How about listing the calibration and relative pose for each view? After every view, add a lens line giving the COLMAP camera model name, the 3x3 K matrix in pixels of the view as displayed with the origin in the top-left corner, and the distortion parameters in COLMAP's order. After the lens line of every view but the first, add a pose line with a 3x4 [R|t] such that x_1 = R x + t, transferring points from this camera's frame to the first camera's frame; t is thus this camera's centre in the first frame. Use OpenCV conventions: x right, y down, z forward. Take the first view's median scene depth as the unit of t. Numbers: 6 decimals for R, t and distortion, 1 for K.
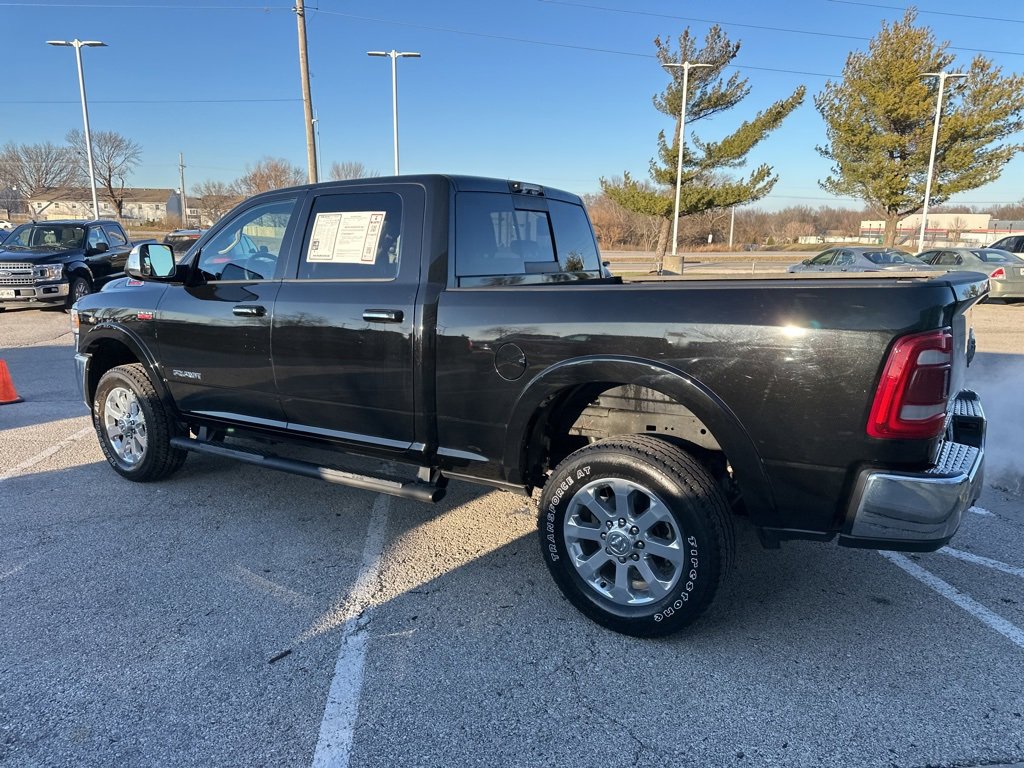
lens RADIAL K [[719.6, 0, 506.0], [0, 719.6, 381.4], [0, 0, 1]] dist [0.044299, -0.050912]
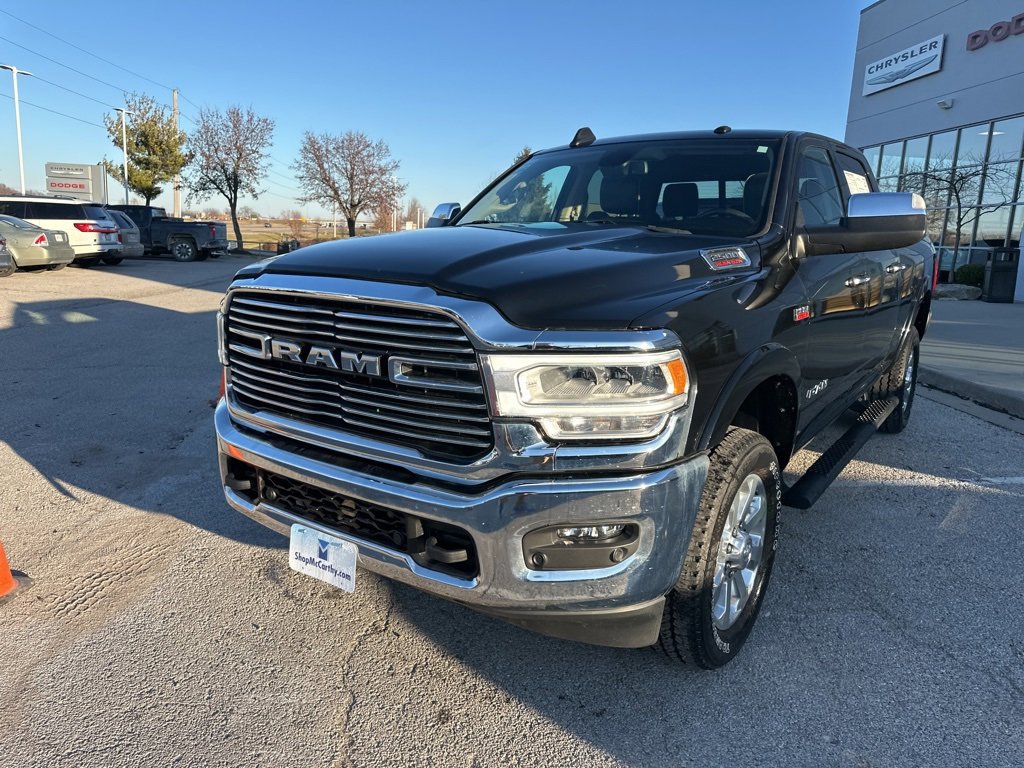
lens RADIAL K [[719.6, 0, 508.7], [0, 719.6, 384.2], [0, 0, 1]] dist [0.044299, -0.050912]
pose [[0.037815, -0.205980, 0.977825, -1.014628], [0.160428, 0.967084, 0.197513, -0.176367], [-0.986323, 0.149401, 0.069615, 1.131044]]
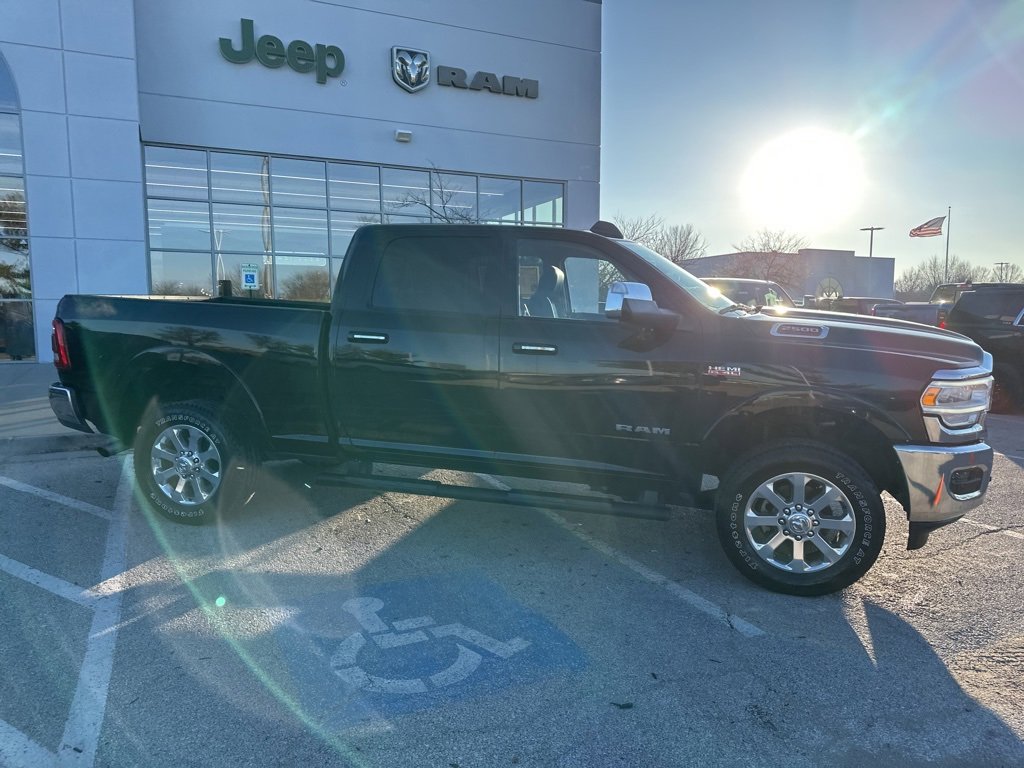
lens RADIAL K [[719.6, 0, 507.0], [0, 719.6, 389.0], [0, 0, 1]] dist [0.044299, -0.050912]
pose [[-0.944952, 0.020509, -0.326565, 0.215224], [-0.077305, 0.955787, 0.283717, -0.320290], [0.317945, 0.293344, -0.901587, 1.890837]]
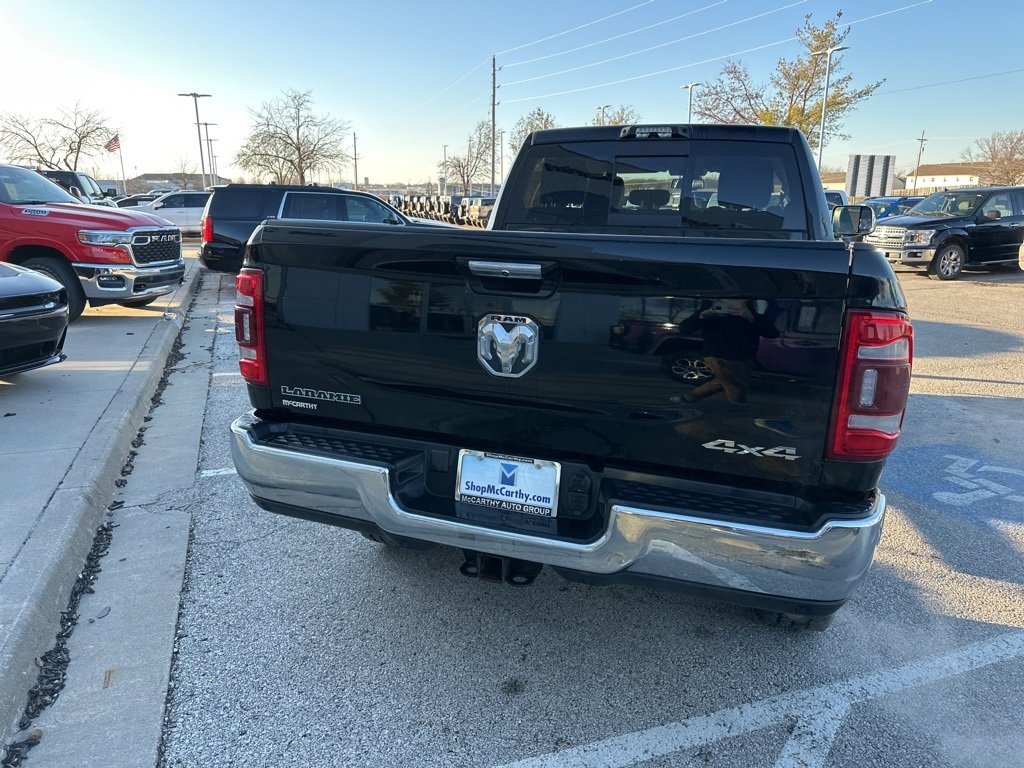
lens RADIAL K [[719.6, 0, 506.5], [0, 719.6, 380.8], [0, 0, 1]] dist [0.044299, -0.050912]
pose [[0.244411, 0.231377, -0.941662, 0.759790], [-0.197838, 0.962586, 0.185169, -0.082496], [0.949275, 0.141040, 0.281042, 0.505604]]
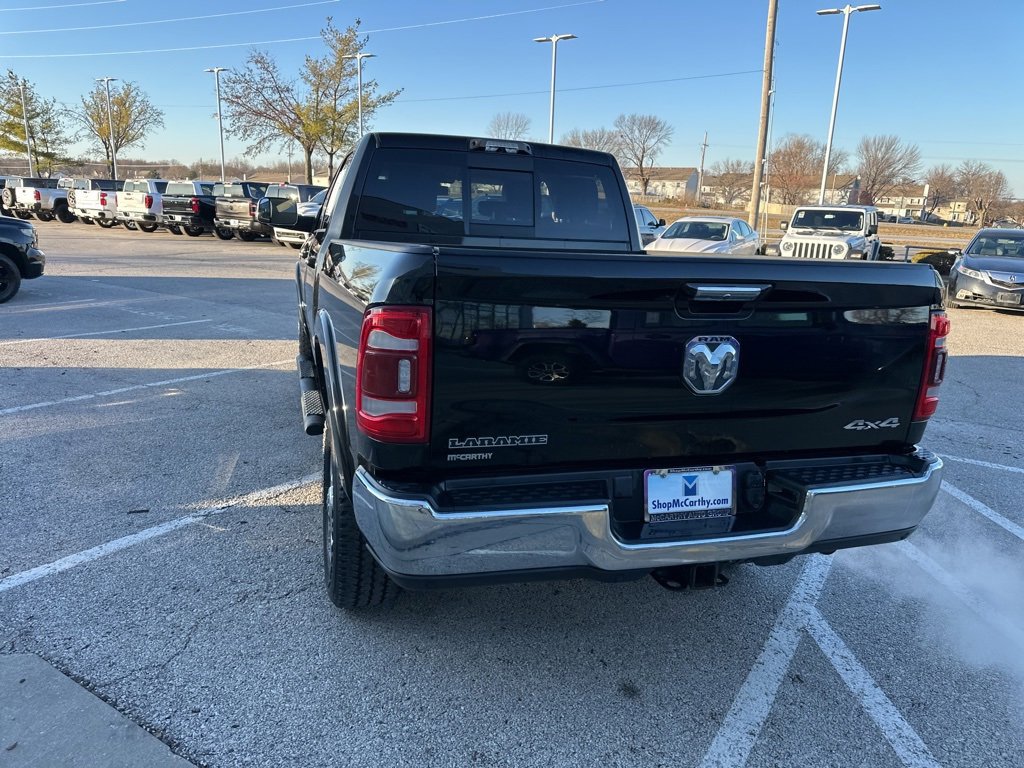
lens RADIAL K [[719.6, 0, 504.5], [0, 719.6, 377.1], [0, 0, 1]] dist [0.044299, -0.050912]
pose [[0.775818, 0.172424, -0.606940, 0.550901], [-0.158856, 0.984327, 0.076579, -0.034778], [0.610632, 0.037005, 0.791050, 0.215783]]
